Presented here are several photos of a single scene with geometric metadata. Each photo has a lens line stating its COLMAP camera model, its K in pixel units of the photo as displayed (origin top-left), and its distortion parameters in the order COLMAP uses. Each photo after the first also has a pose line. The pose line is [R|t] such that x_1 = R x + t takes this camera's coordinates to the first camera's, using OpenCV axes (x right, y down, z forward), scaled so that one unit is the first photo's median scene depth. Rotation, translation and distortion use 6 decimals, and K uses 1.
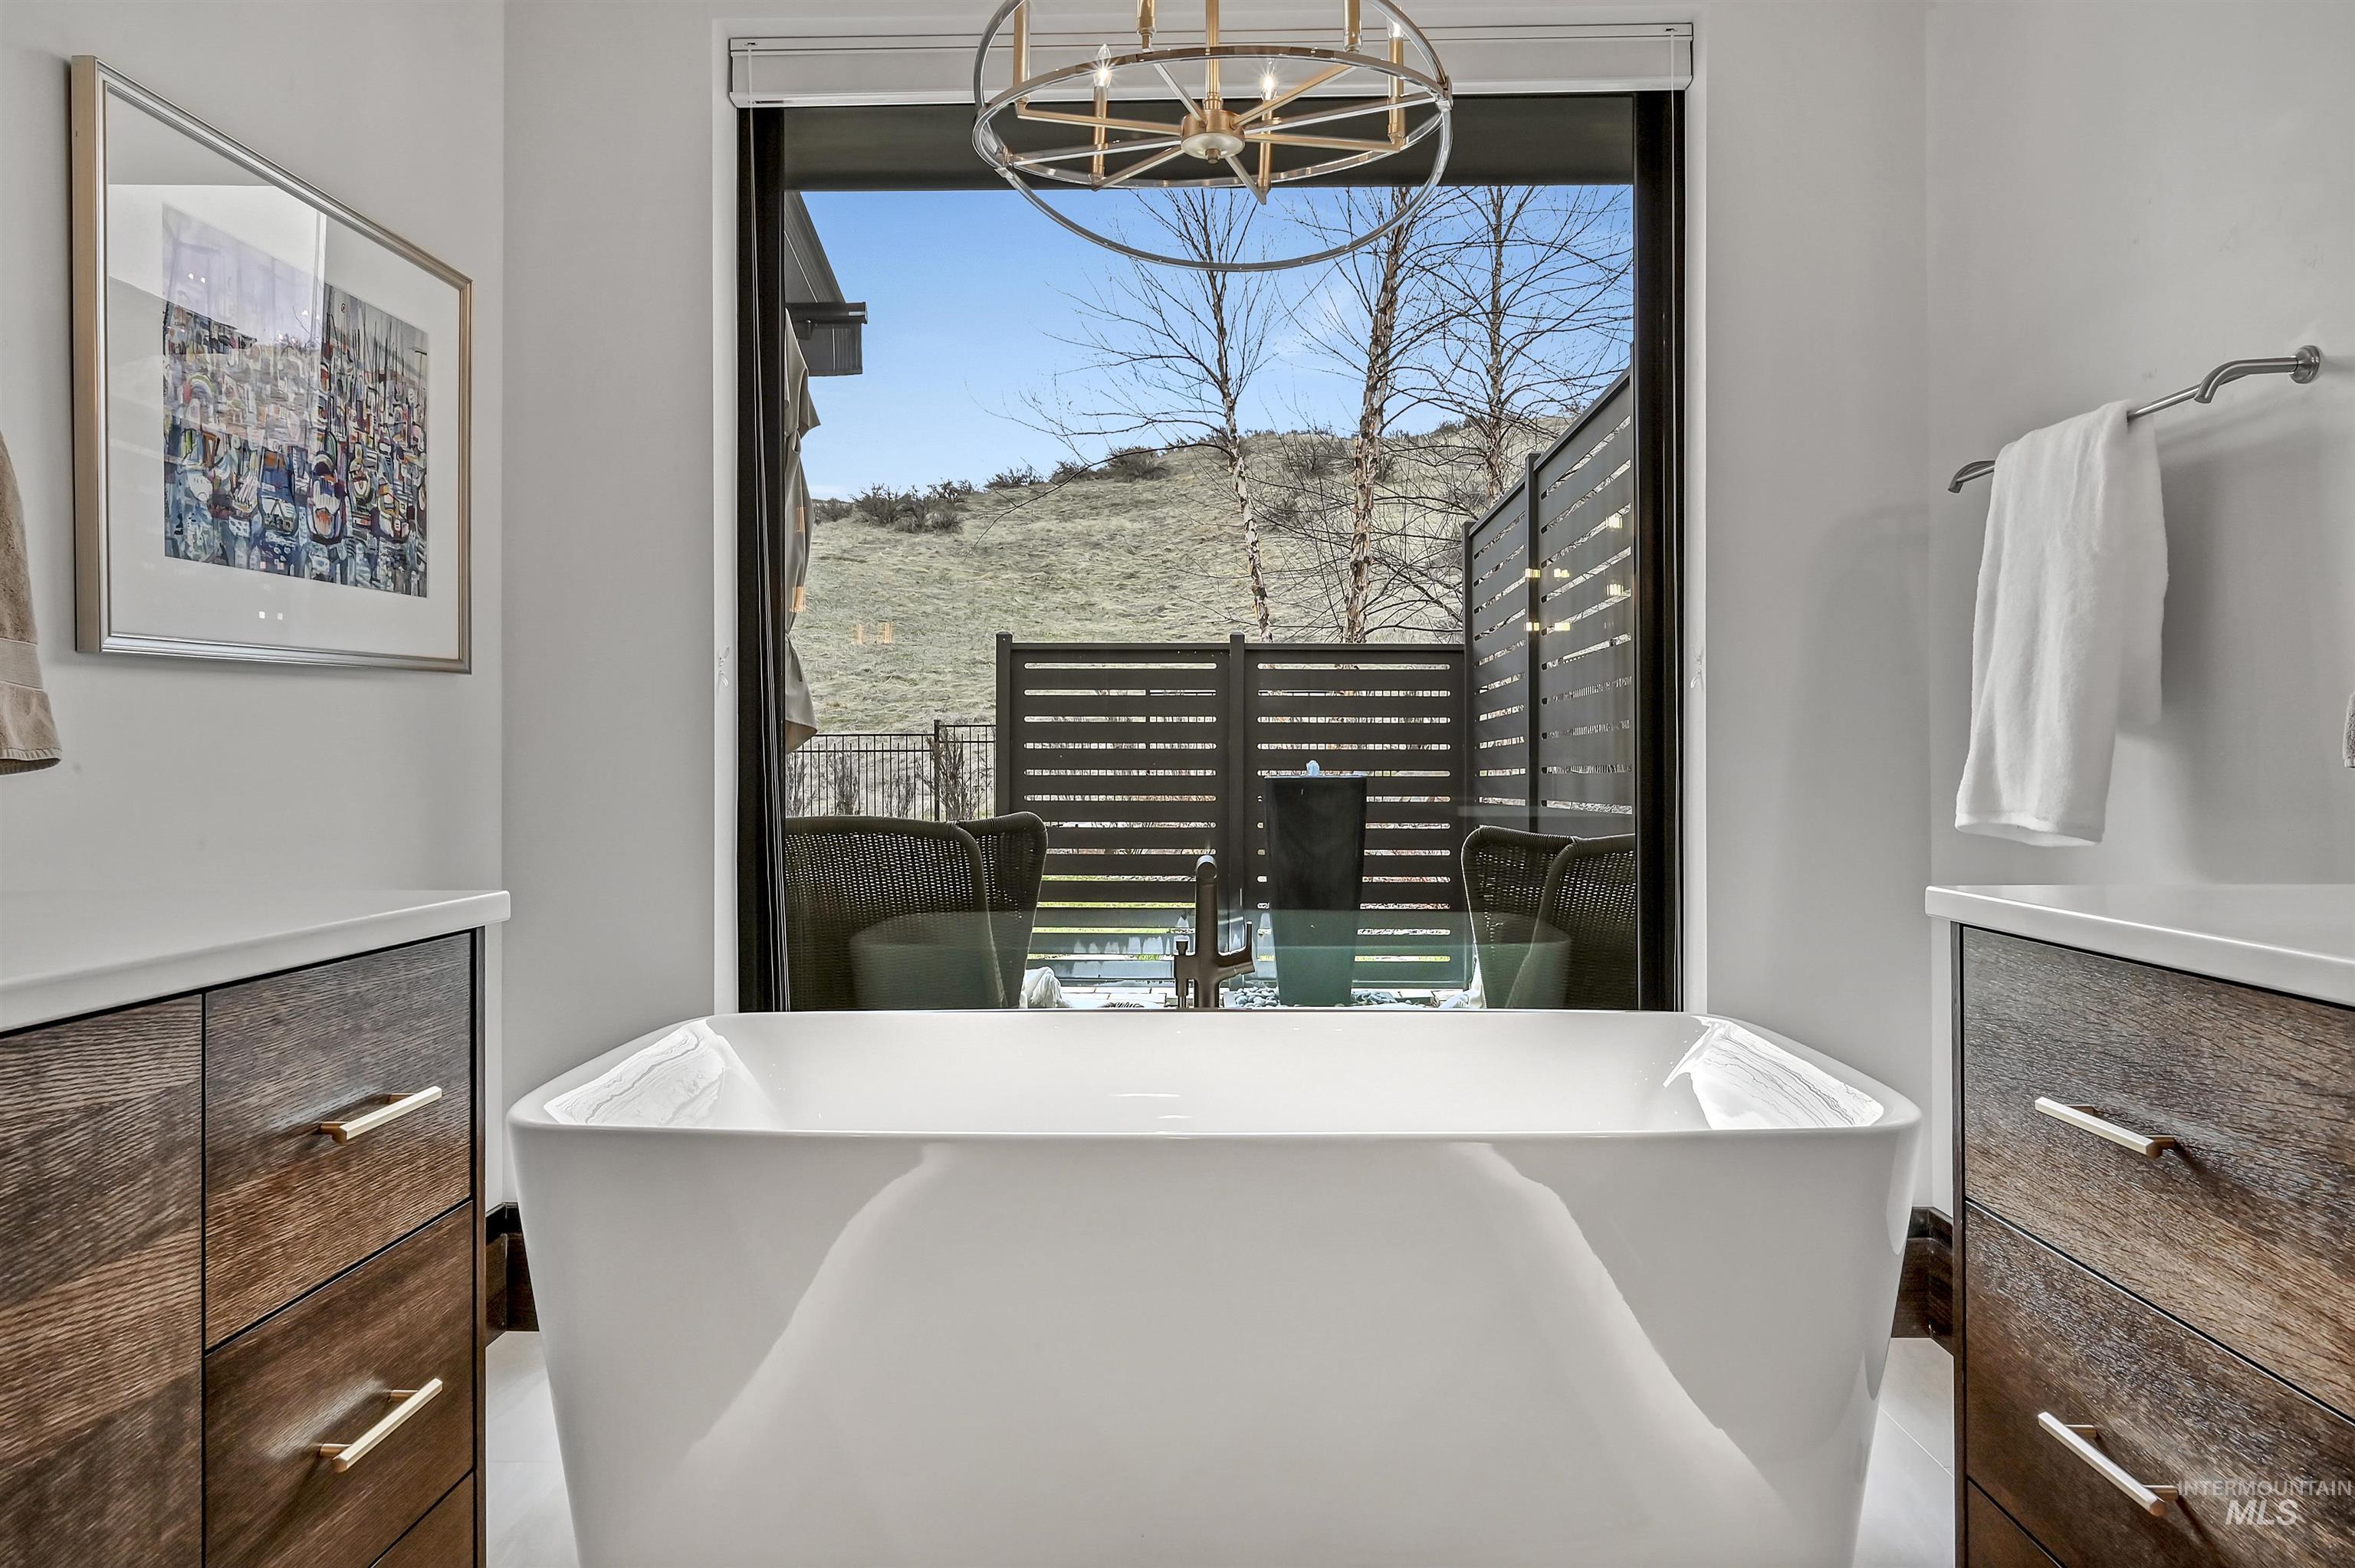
lens RADIAL K [[1439.7, 0, 1188.4], [0, 1439.7, 783.6], [0, 0, 1]] dist [-0.041679, -0.000345]
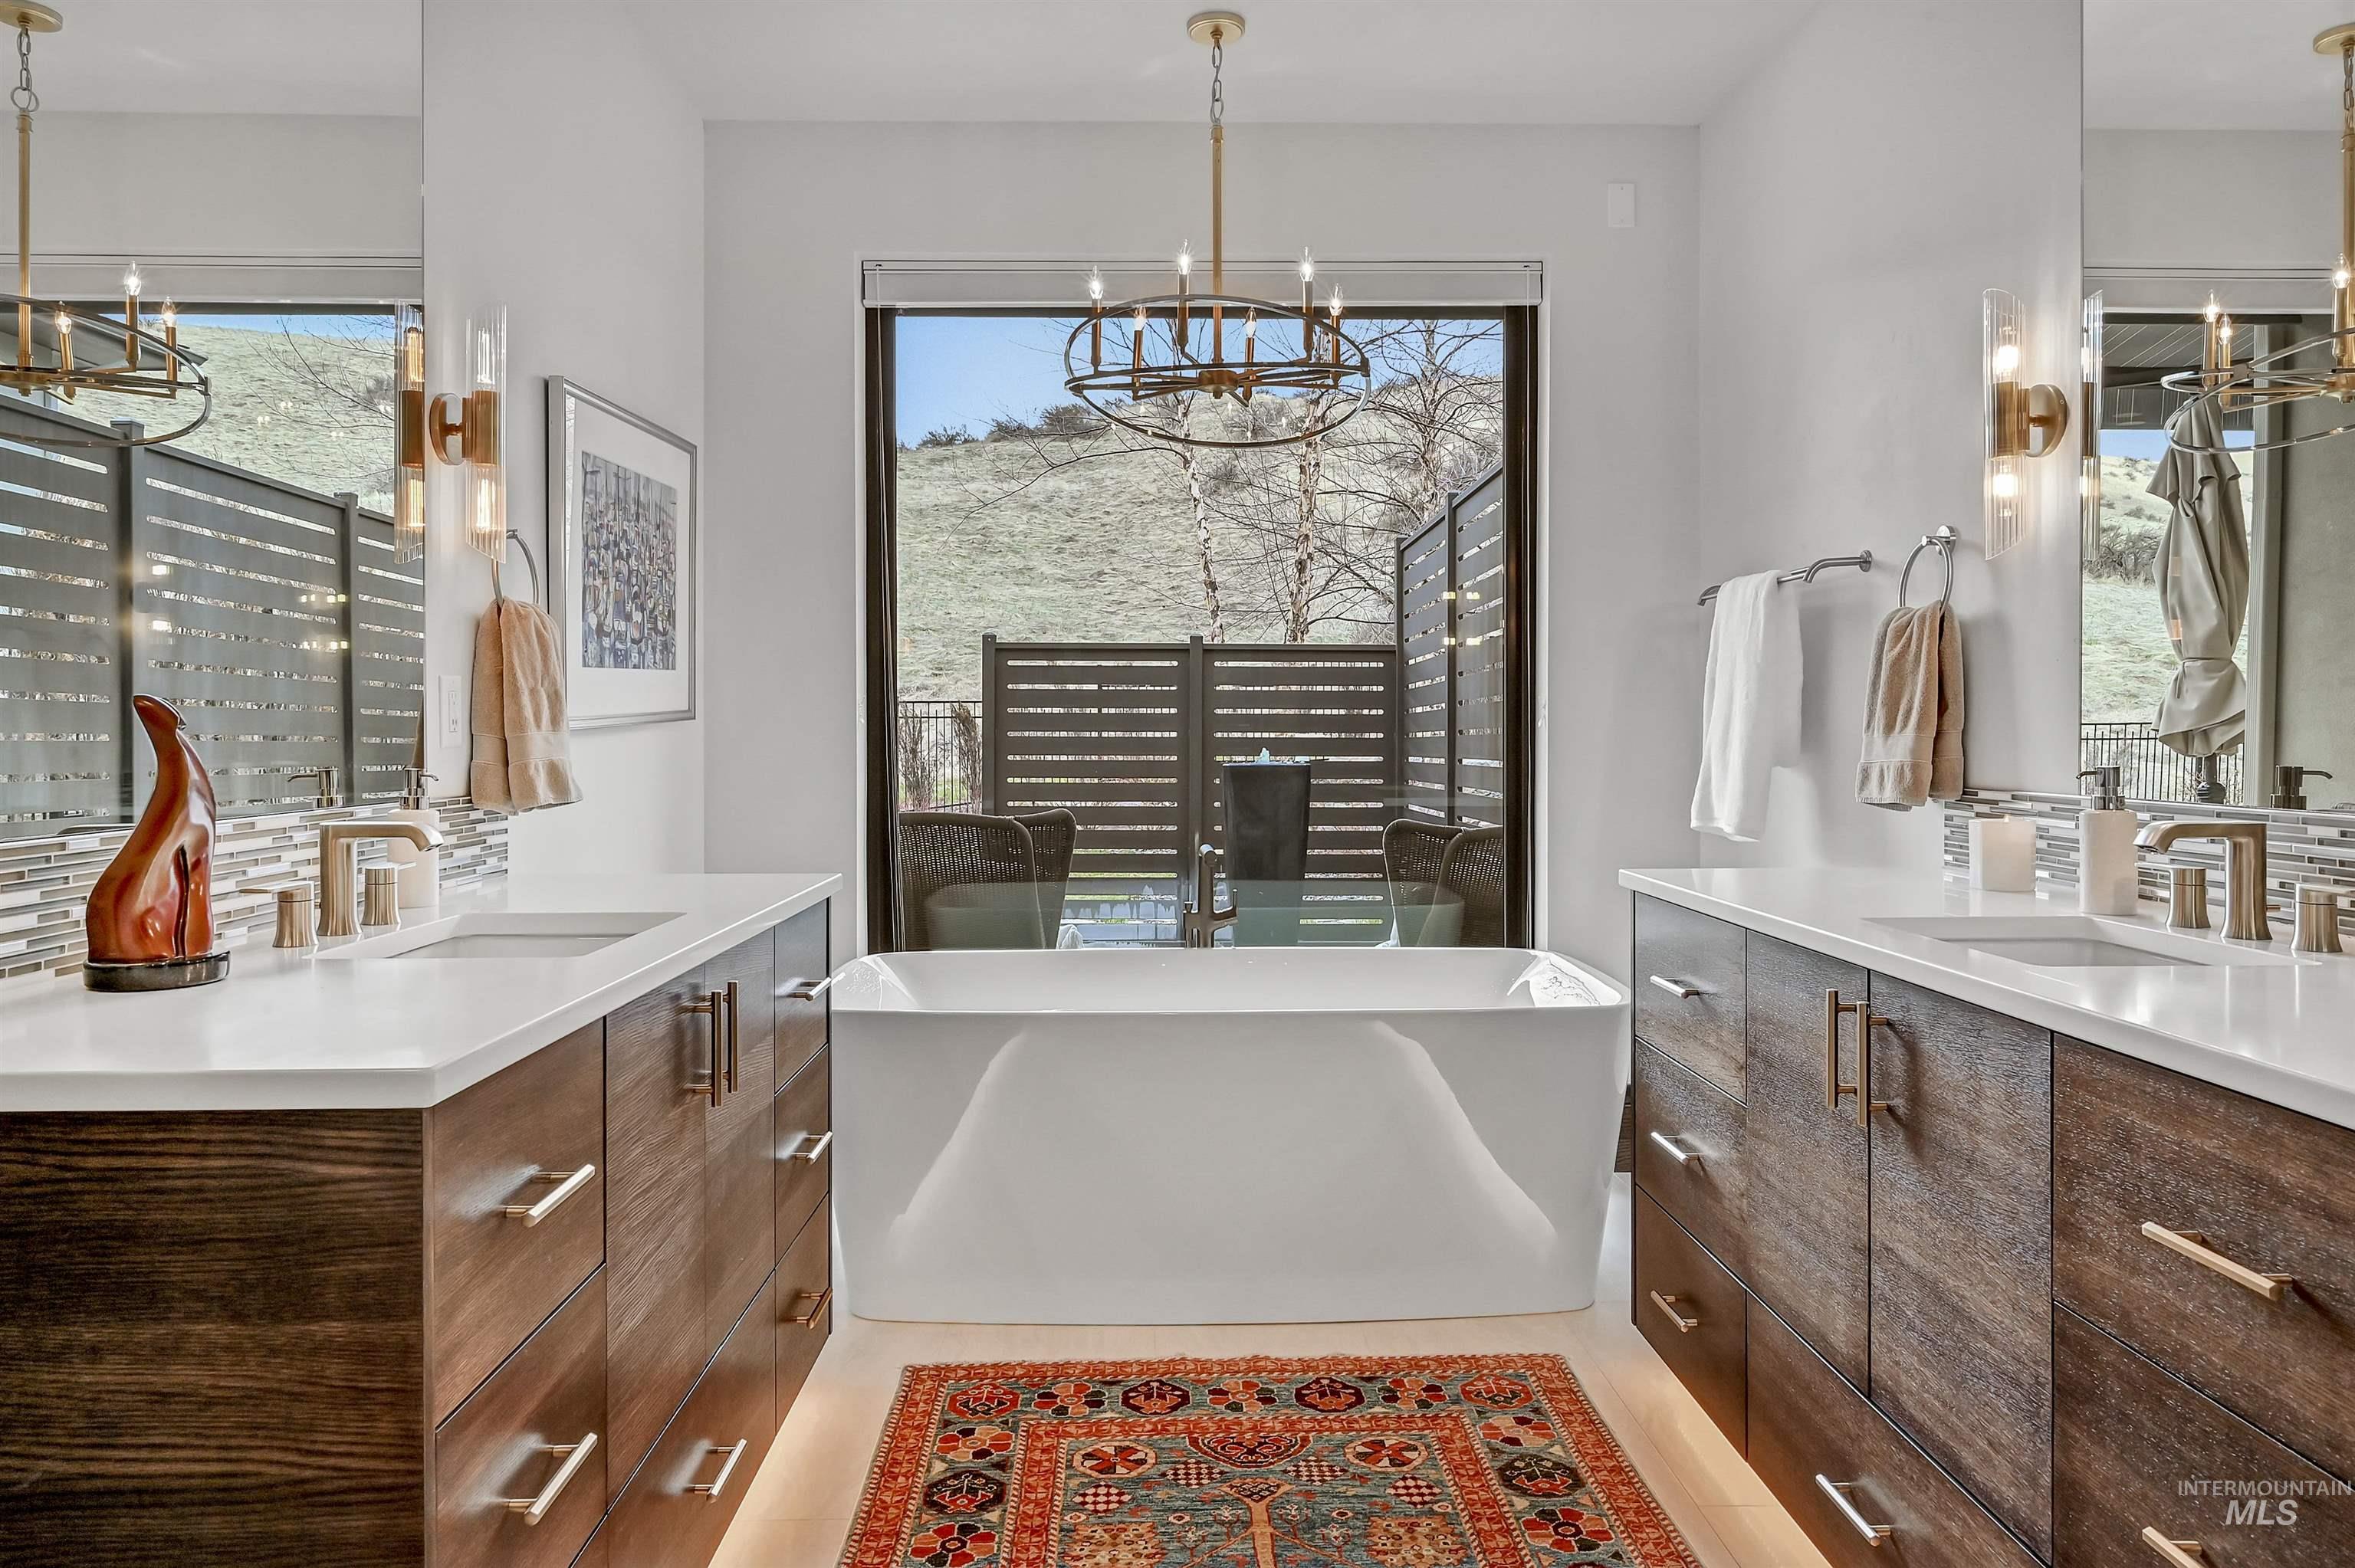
lens RADIAL K [[1439.7, 0, 1170.6], [0, 1439.7, 767.7], [0, 0, 1]] dist [-0.041679, -0.000345]
pose [[0.999610, -0.000351, 0.027912, -0.044799], [0.000035, 0.999936, 0.011332, -0.031060], [-0.027914, -0.011327, 0.999546, -0.329418]]
